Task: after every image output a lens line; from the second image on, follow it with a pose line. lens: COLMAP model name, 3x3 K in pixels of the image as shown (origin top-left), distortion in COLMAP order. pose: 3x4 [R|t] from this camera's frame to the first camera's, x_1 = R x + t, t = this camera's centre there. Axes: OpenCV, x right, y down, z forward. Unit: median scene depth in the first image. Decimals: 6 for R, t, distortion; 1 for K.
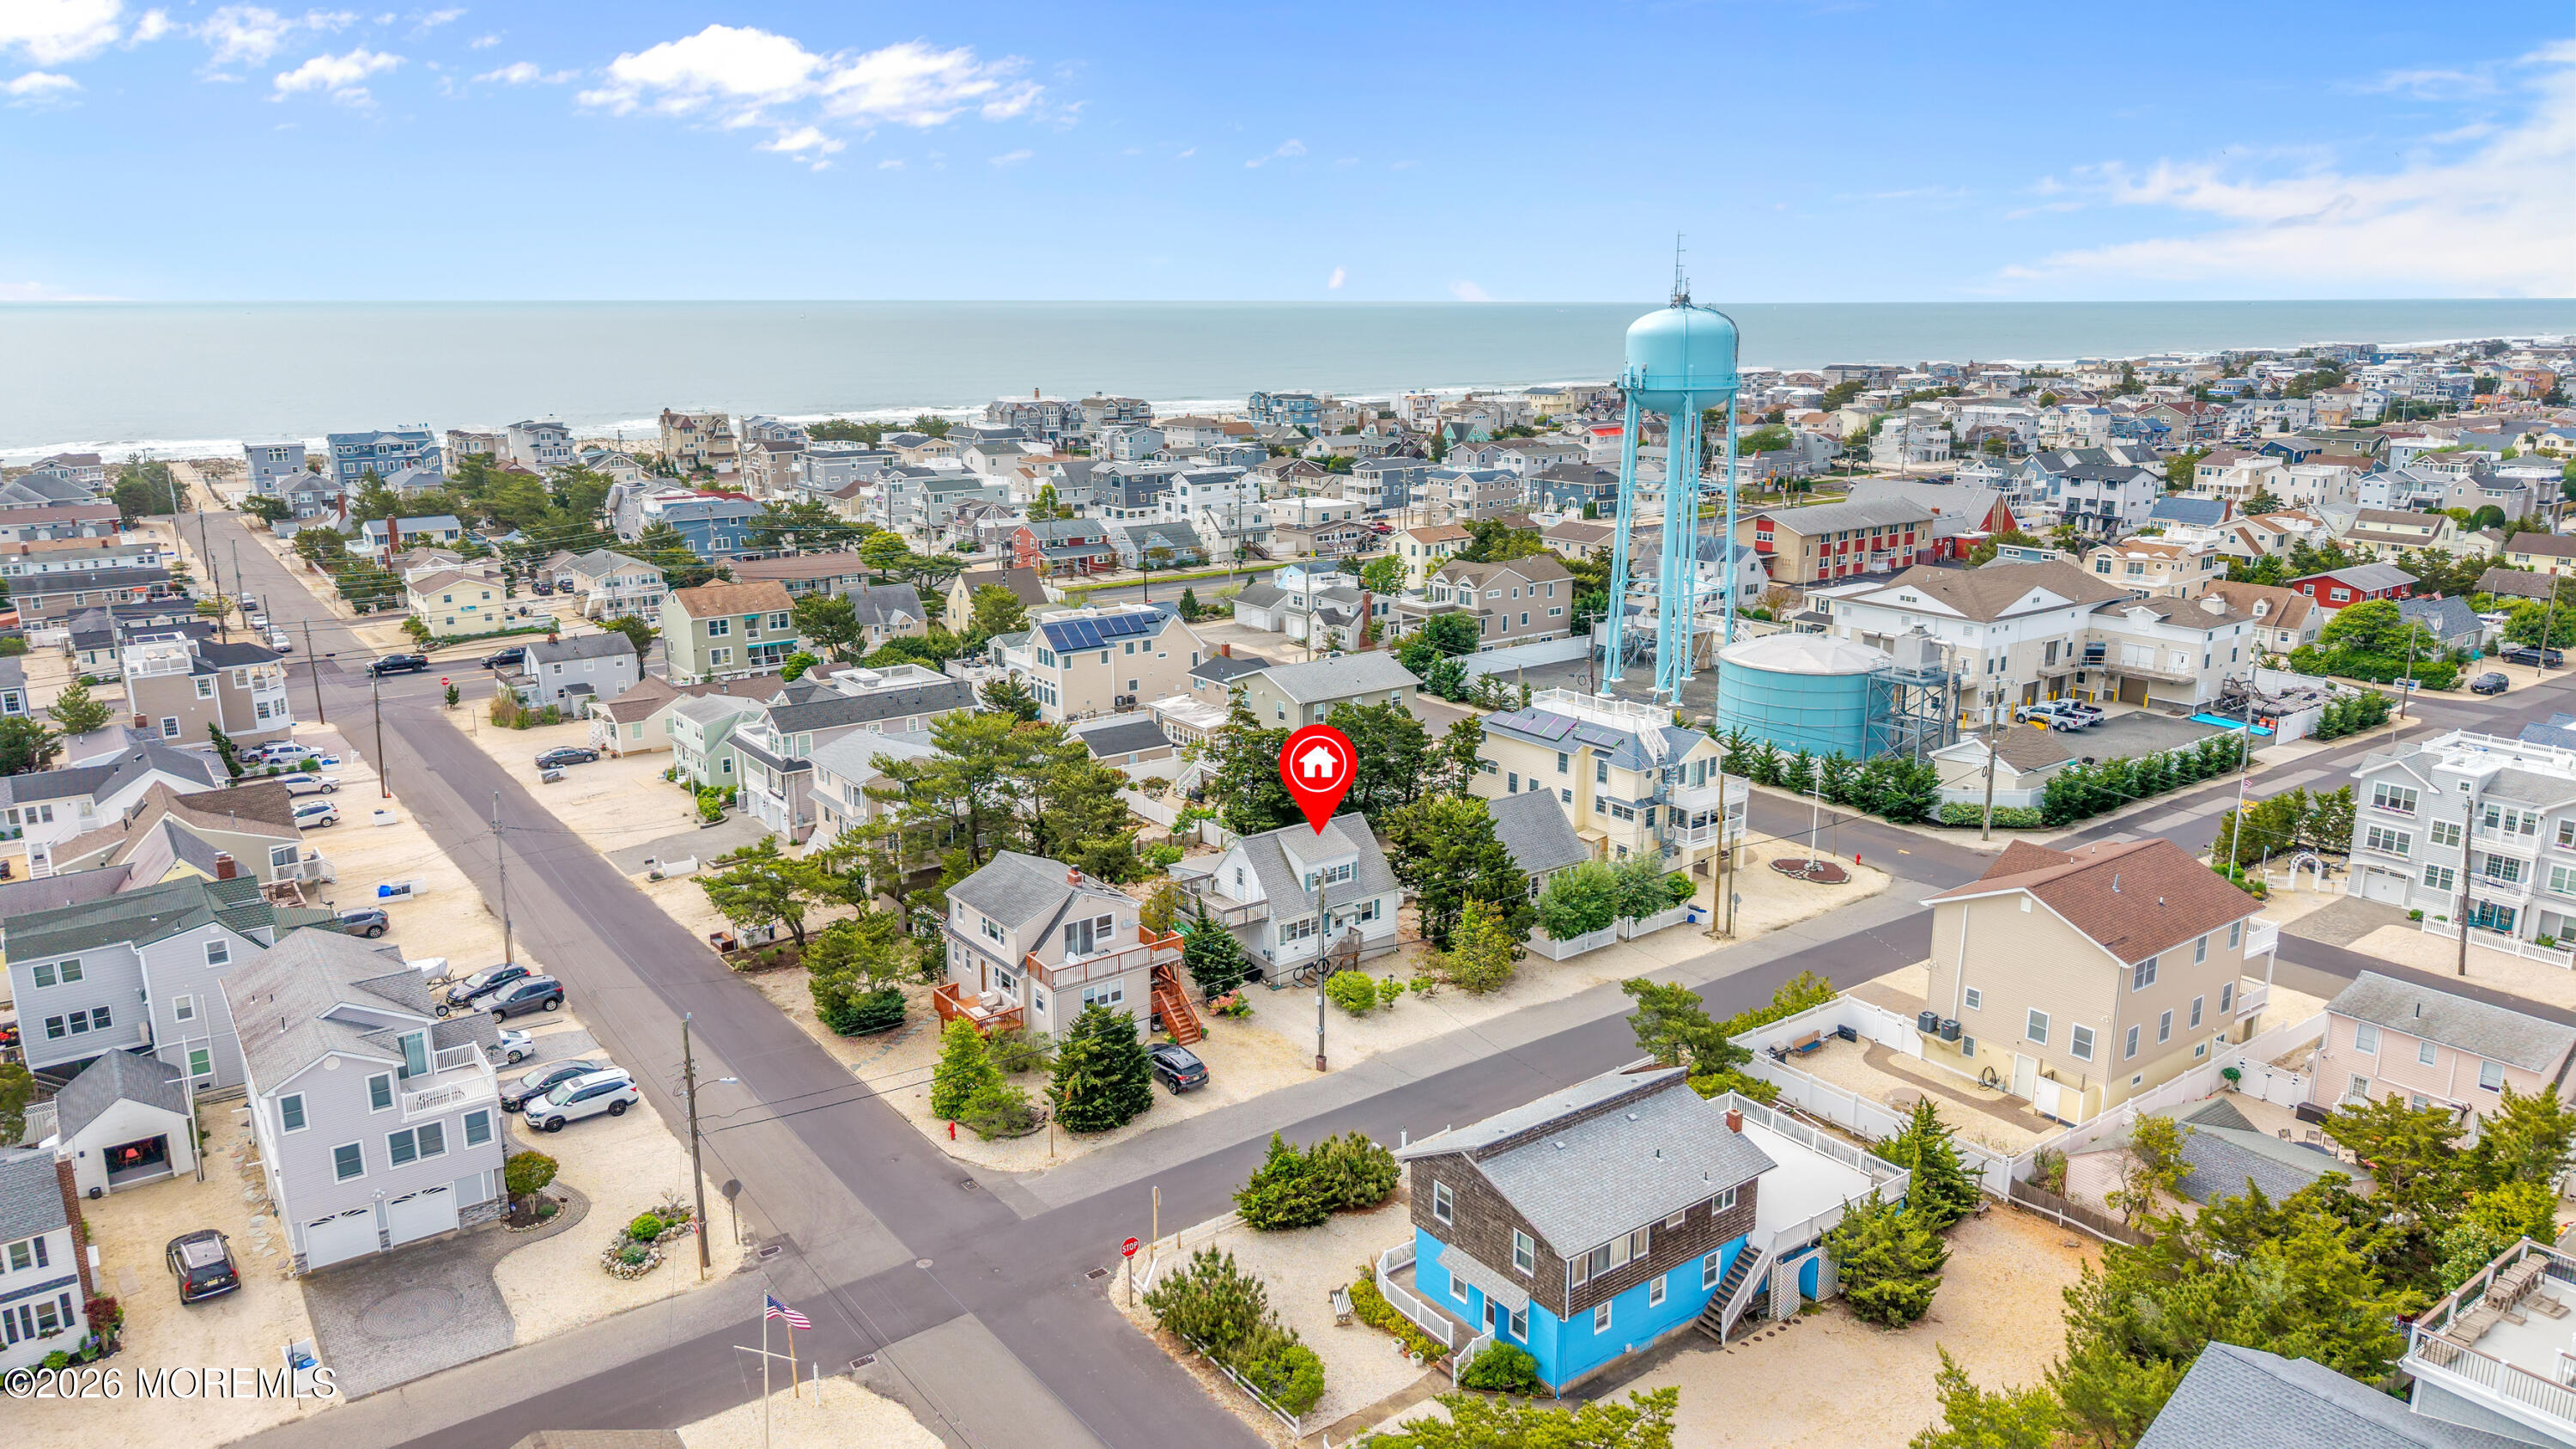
lens RADIAL K [[1713.0, 0, 1285.1], [0, 1713.0, 753.6], [0, 0, 1]] dist [0.089718, -0.123544]
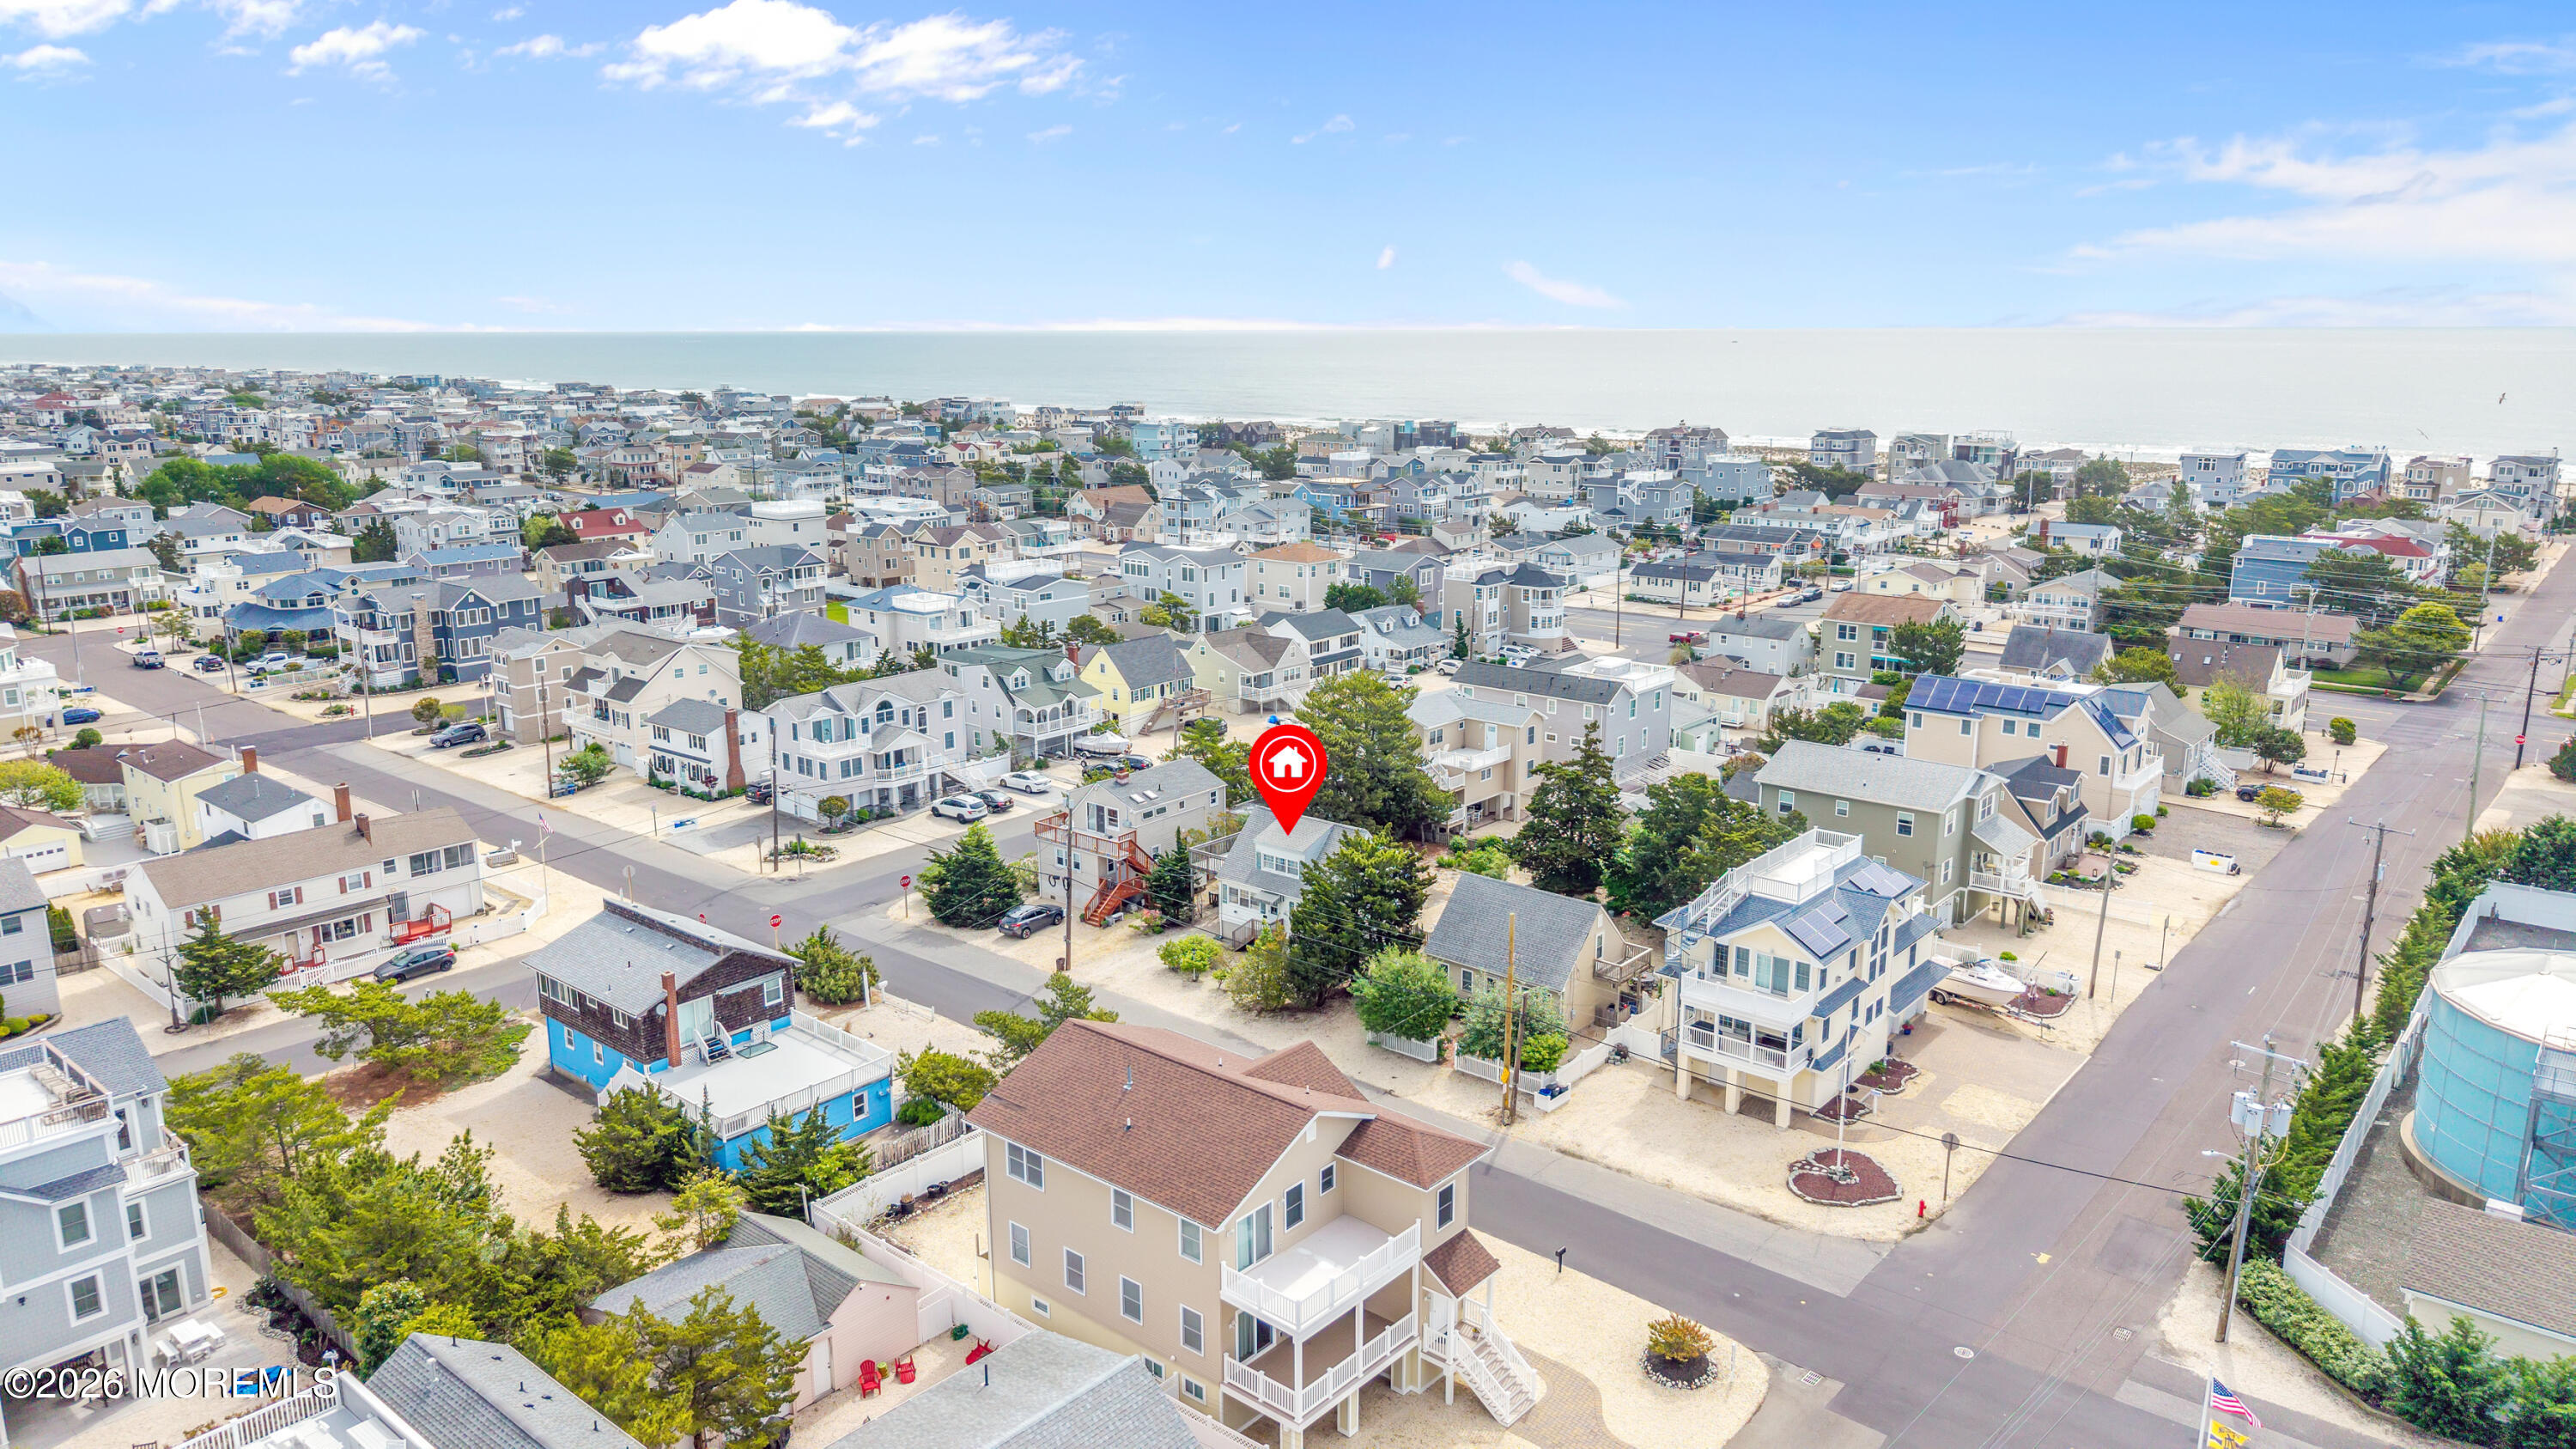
lens RADIAL K [[1713.0, 0, 1285.1], [0, 1713.0, 753.6], [0, 0, 1]] dist [0.089718, -0.123544]
pose [[0.229634, 0.235845, -0.944270, 0.627757], [-0.244097, 0.953144, 0.178700, -0.113709], [0.942170, 0.189458, 0.276443, 0.439898]]
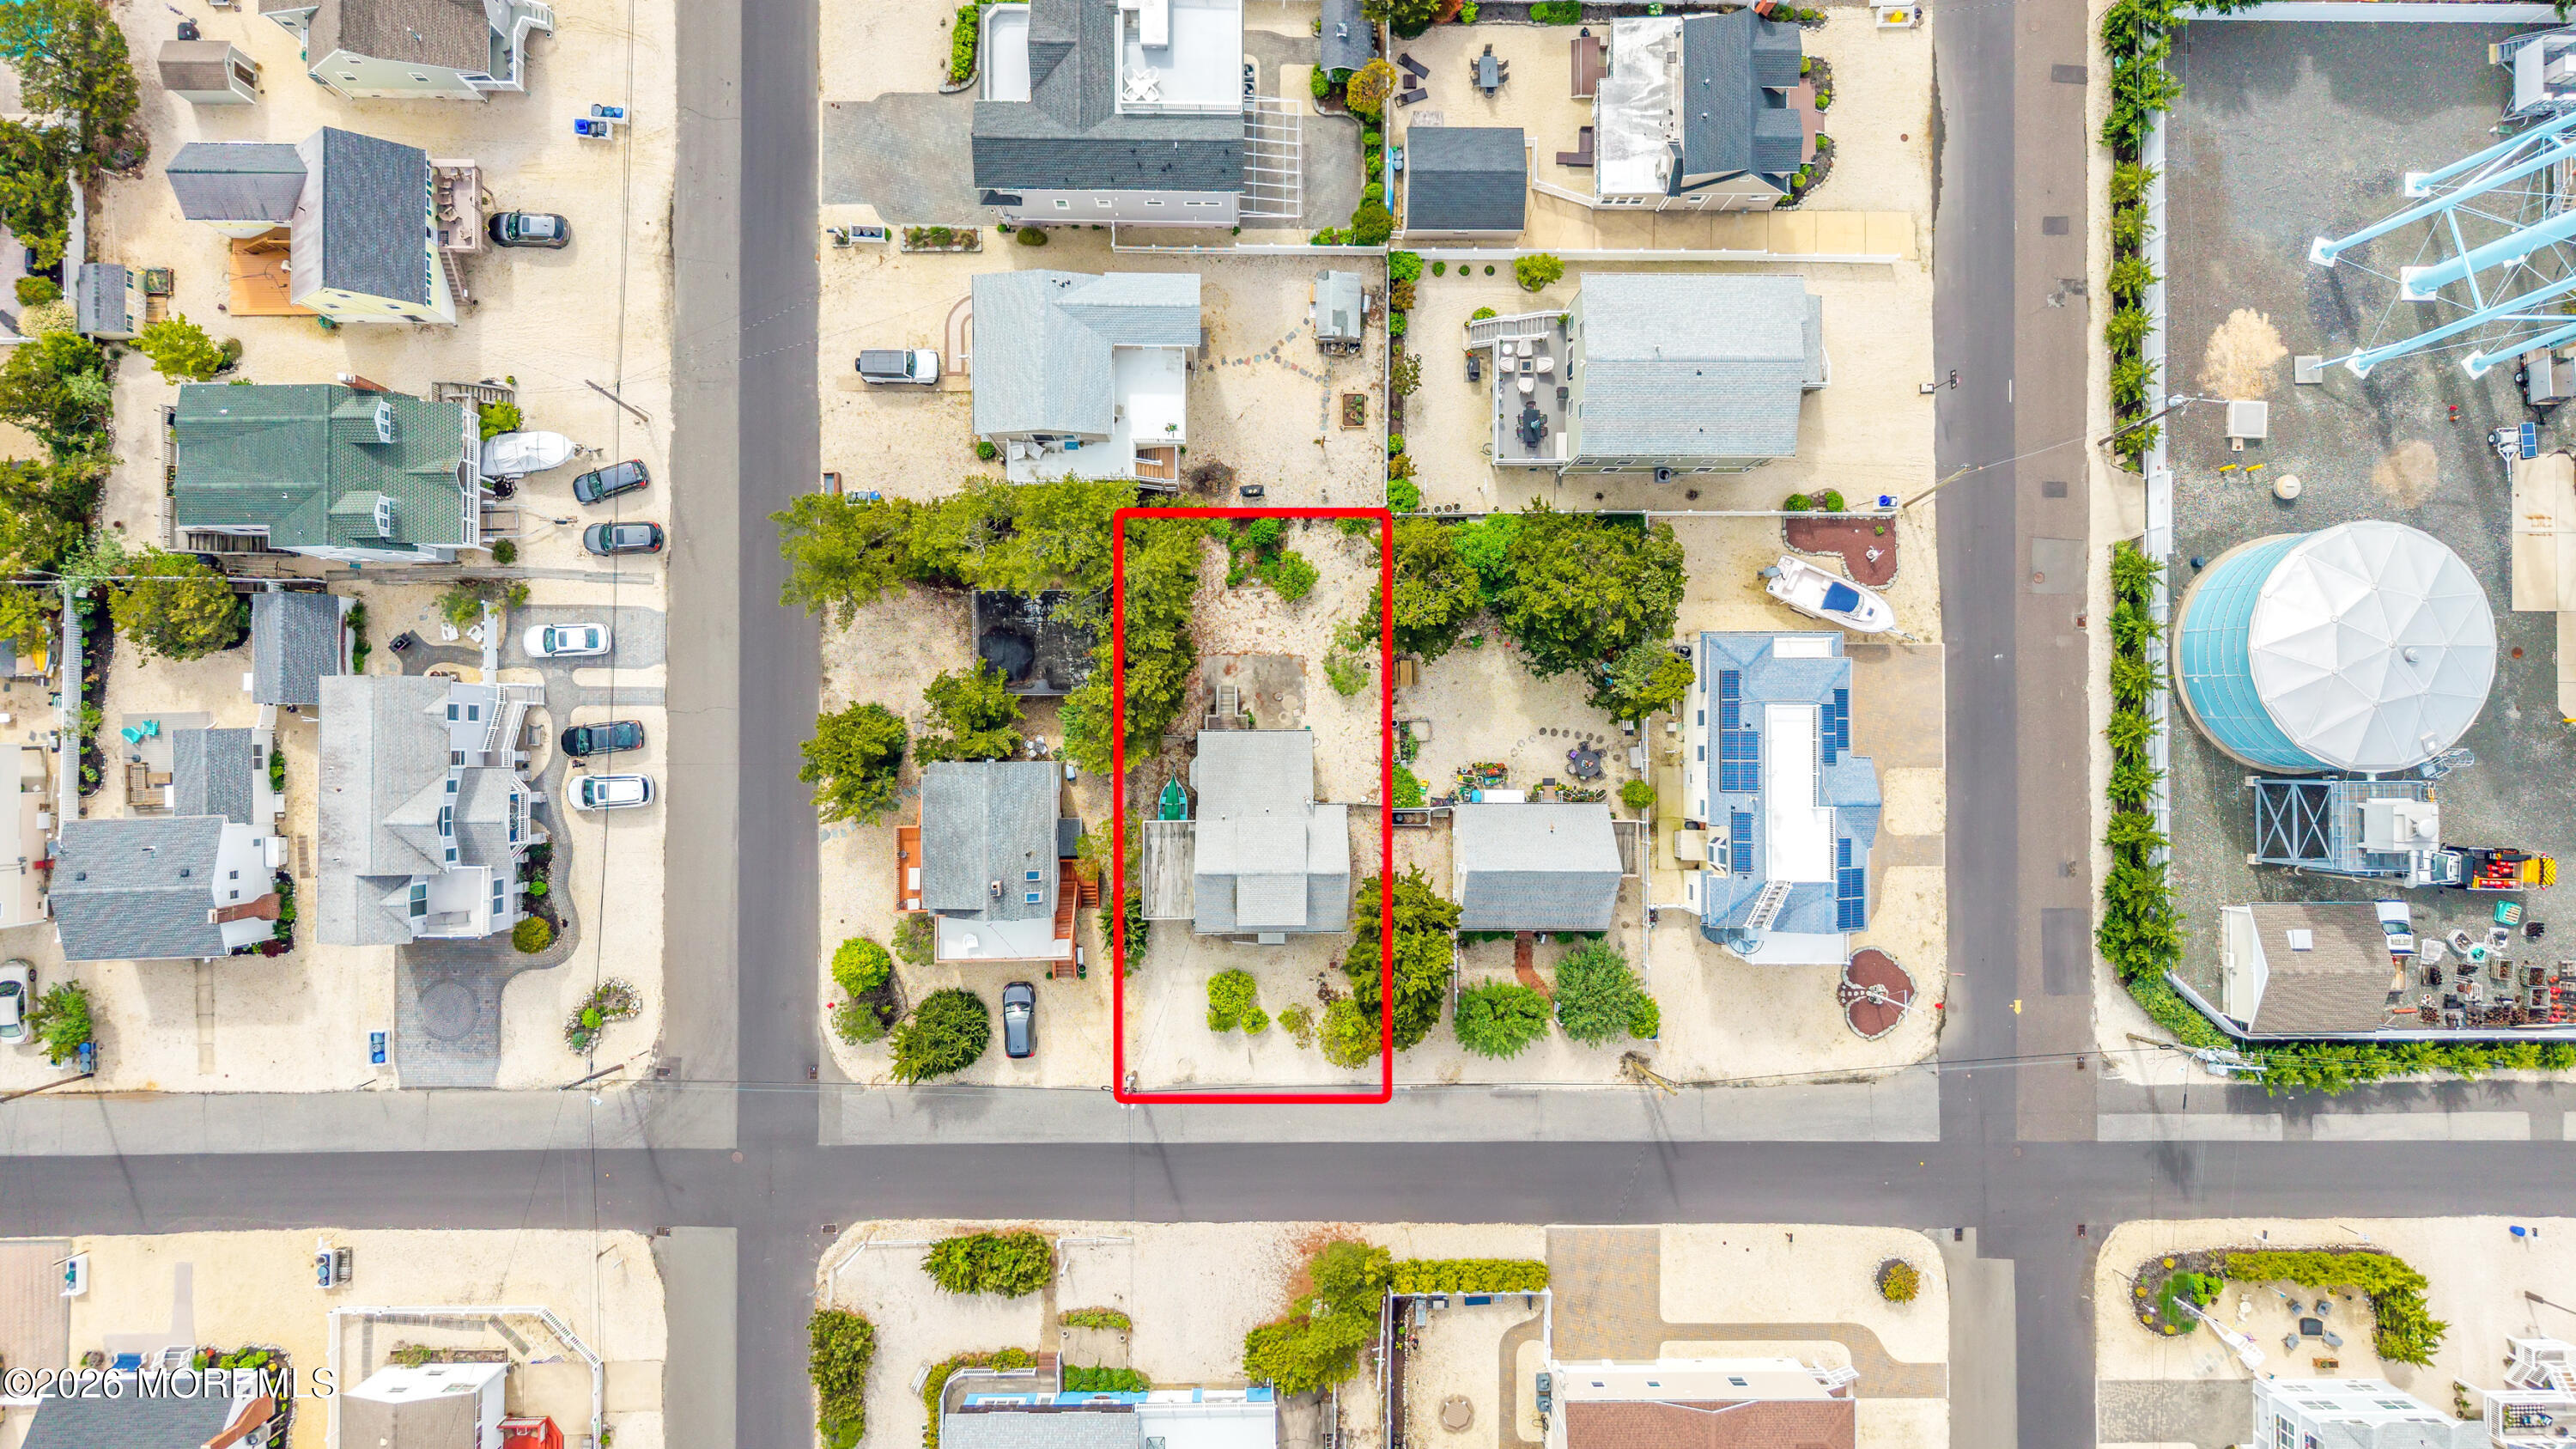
lens RADIAL K [[1730.1, 0, 1288.0], [0, 1730.1, 724.5], [0, 0, 1]] dist [0.035729, -0.041813]
pose [[0.805130, 0.592670, 0.022544, -0.036200], [-0.180227, 0.208268, 0.961323, -0.586522], [0.565052, -0.778053, 0.274498, 0.512625]]
